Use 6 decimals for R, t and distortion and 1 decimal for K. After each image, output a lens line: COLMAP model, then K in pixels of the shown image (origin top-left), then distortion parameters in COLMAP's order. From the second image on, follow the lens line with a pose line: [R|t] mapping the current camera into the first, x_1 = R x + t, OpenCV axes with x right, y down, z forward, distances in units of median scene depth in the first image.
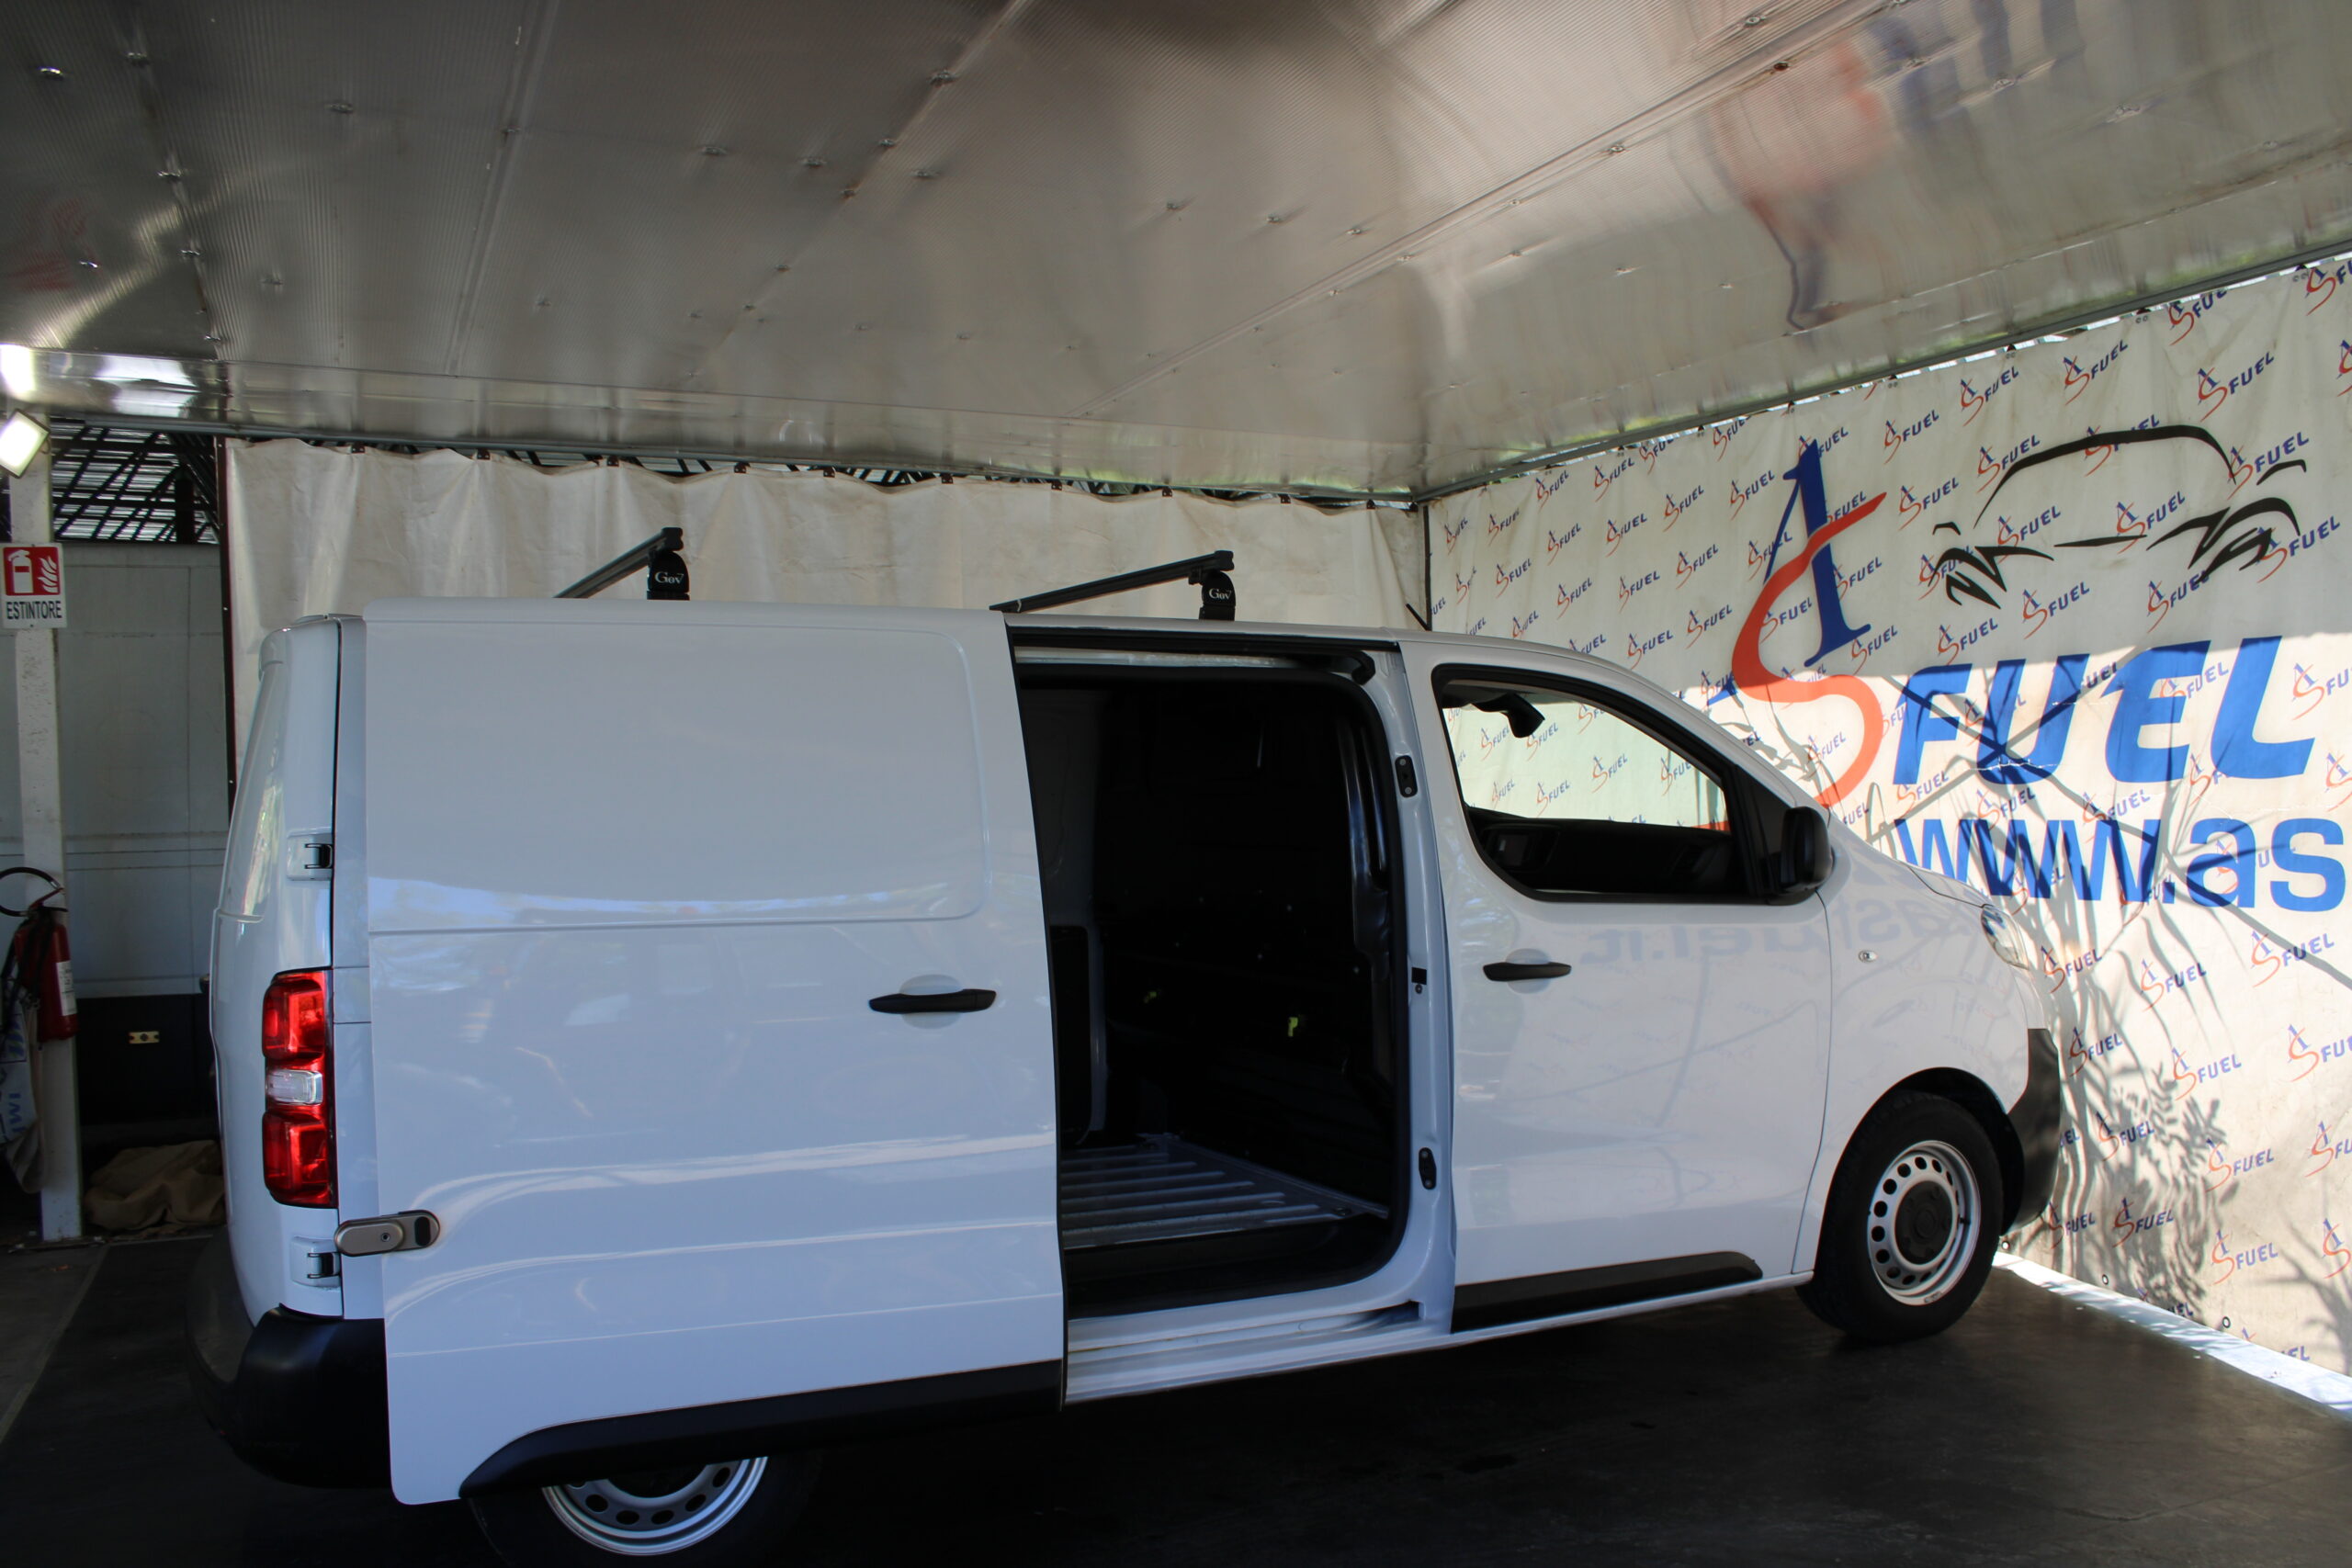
lens RADIAL K [[1999.5, 0, 1233.7], [0, 1999.5, 793.7], [0, 0, 1]] dist [-0.161036, 0.159489]
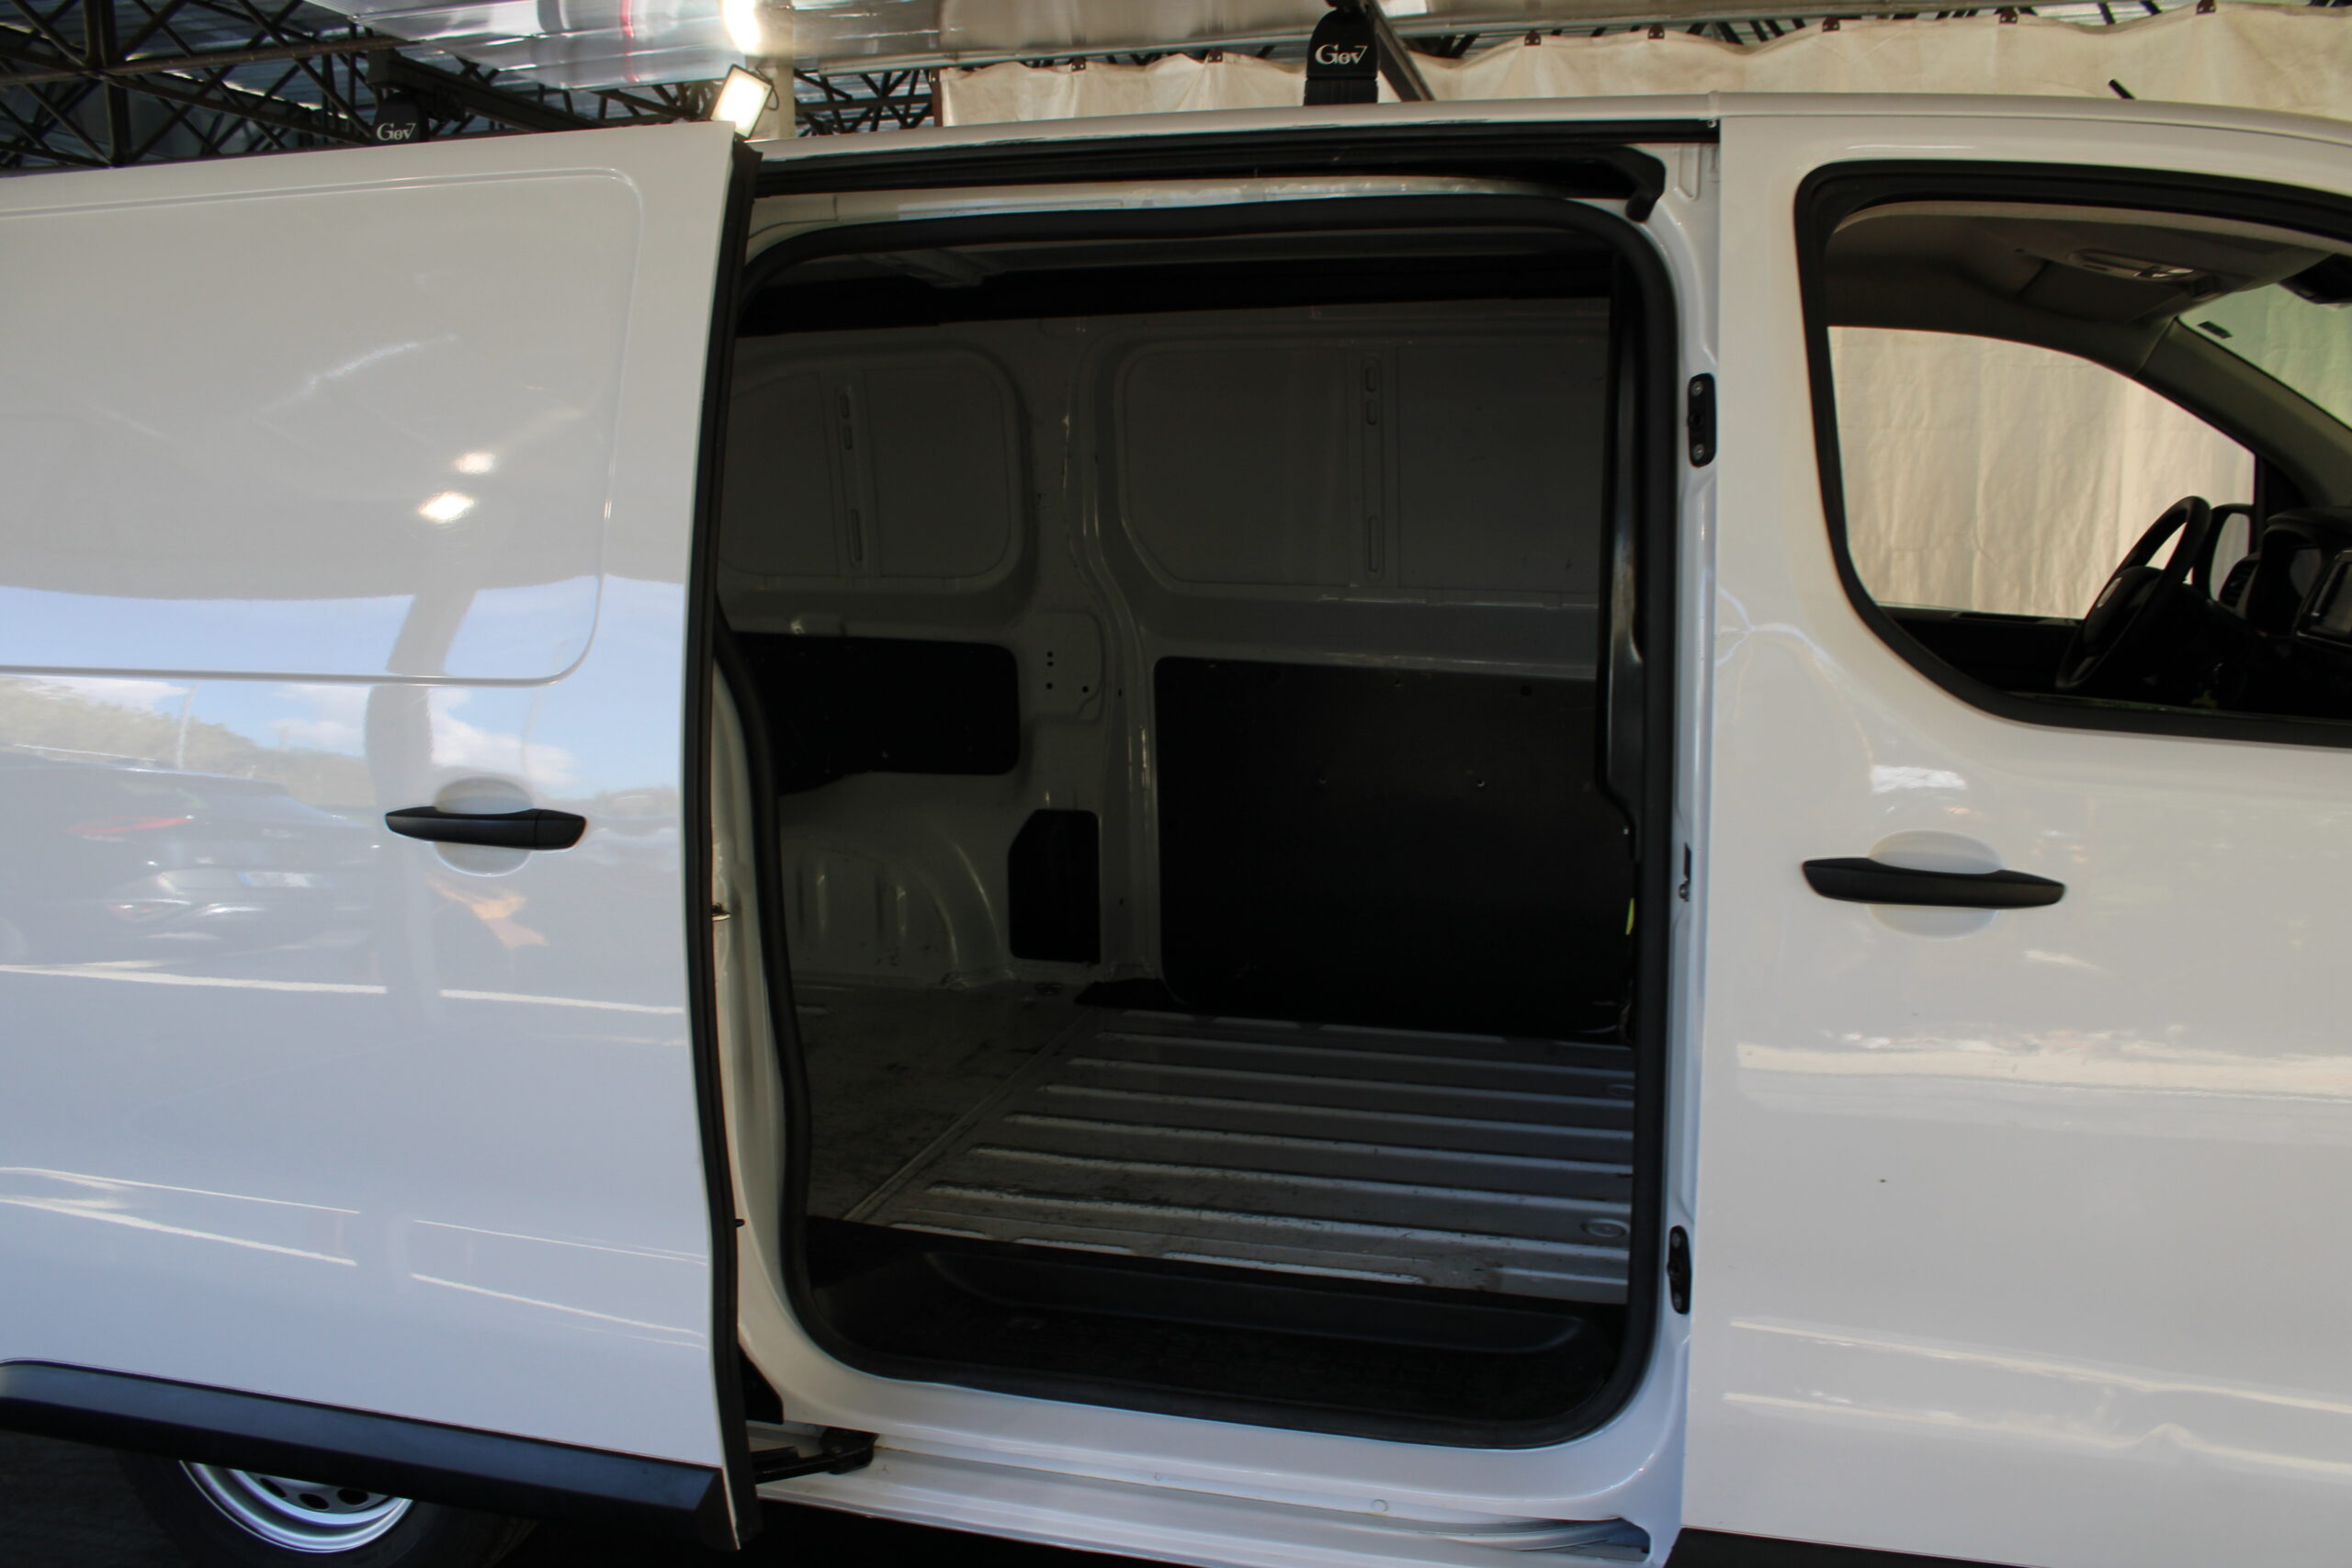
lens RADIAL K [[1986.1, 0, 1217.5], [0, 1986.1, 813.6], [0, 0, 1]] dist [-0.162215, 0.171702]
pose [[0.750703, 0.114060, -0.650719, 0.220644], [-0.005554, 0.986038, 0.166428, 0.004331], [0.660617, -0.121324, 0.740855, 0.434398]]
